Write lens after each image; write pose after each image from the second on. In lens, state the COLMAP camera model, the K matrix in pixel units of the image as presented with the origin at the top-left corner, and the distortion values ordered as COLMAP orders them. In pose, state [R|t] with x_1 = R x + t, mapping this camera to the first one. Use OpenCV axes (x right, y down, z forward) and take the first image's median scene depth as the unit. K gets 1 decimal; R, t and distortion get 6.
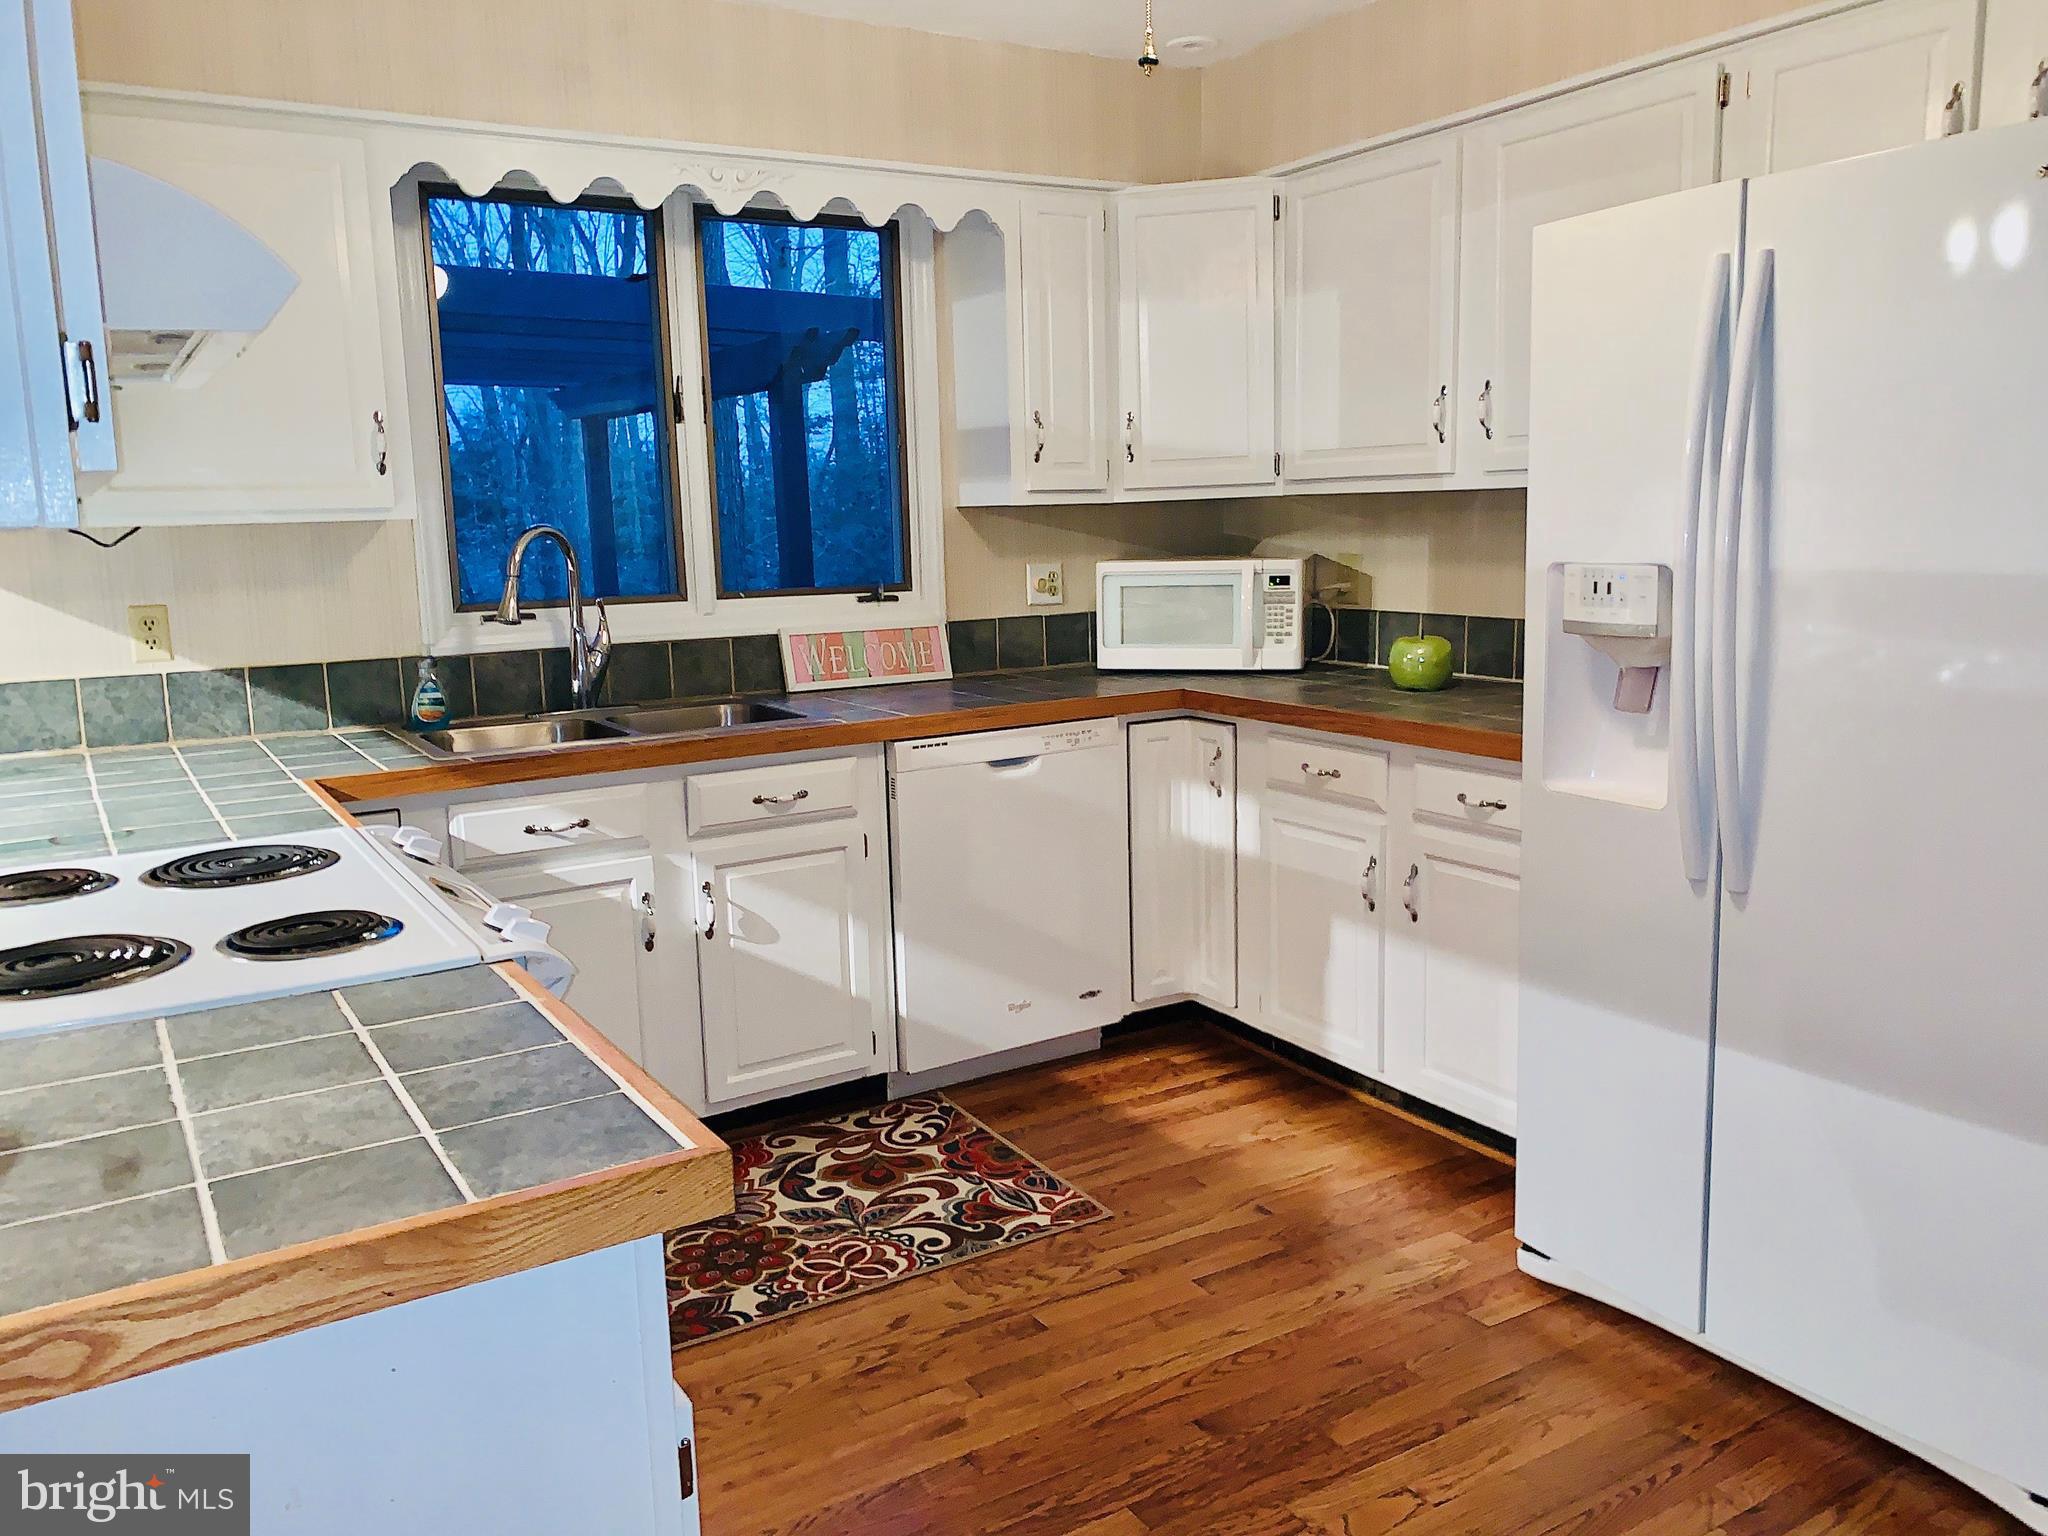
lens RADIAL K [[1580.1, 0, 1024.0], [0, 1580.1, 768.0], [0, 0, 1]] dist [0.006468, -0.007422]
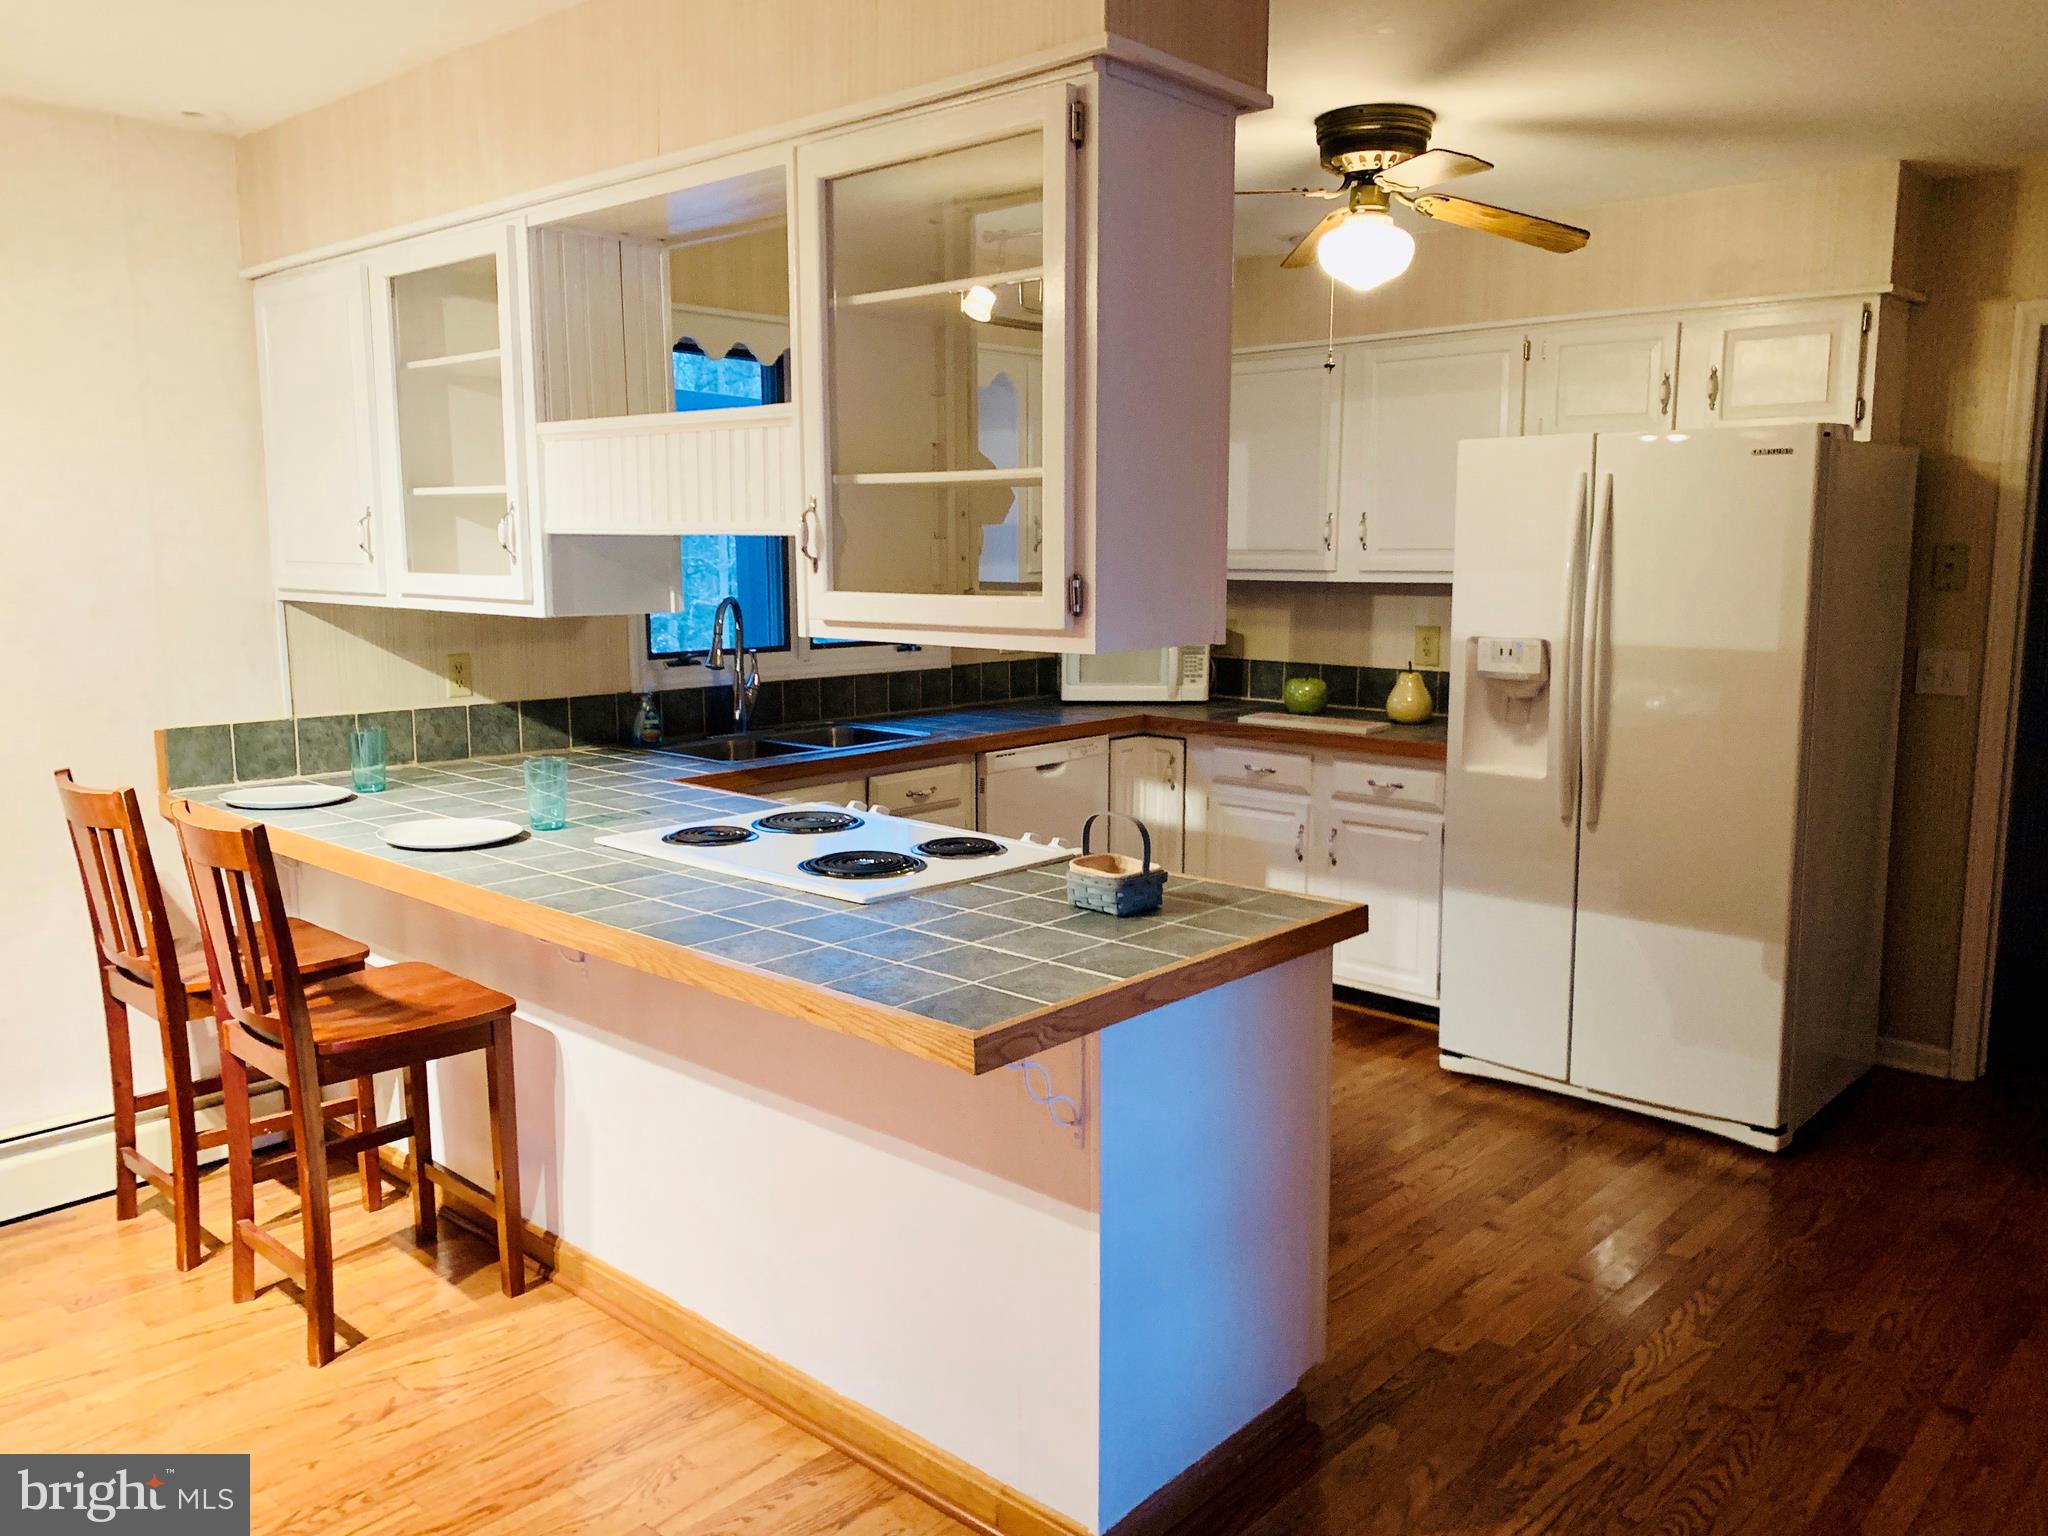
lens RADIAL K [[1576.6, 0, 1024.0], [0, 1576.6, 768.0], [0, 0, 1]] dist [0.103547, -0.304253]
pose [[0.960559, -0.014811, 0.277682, -0.452994], [0.020769, 0.999613, -0.018529, 0.024809], [-0.277300, 0.023565, 0.960494, -0.379046]]
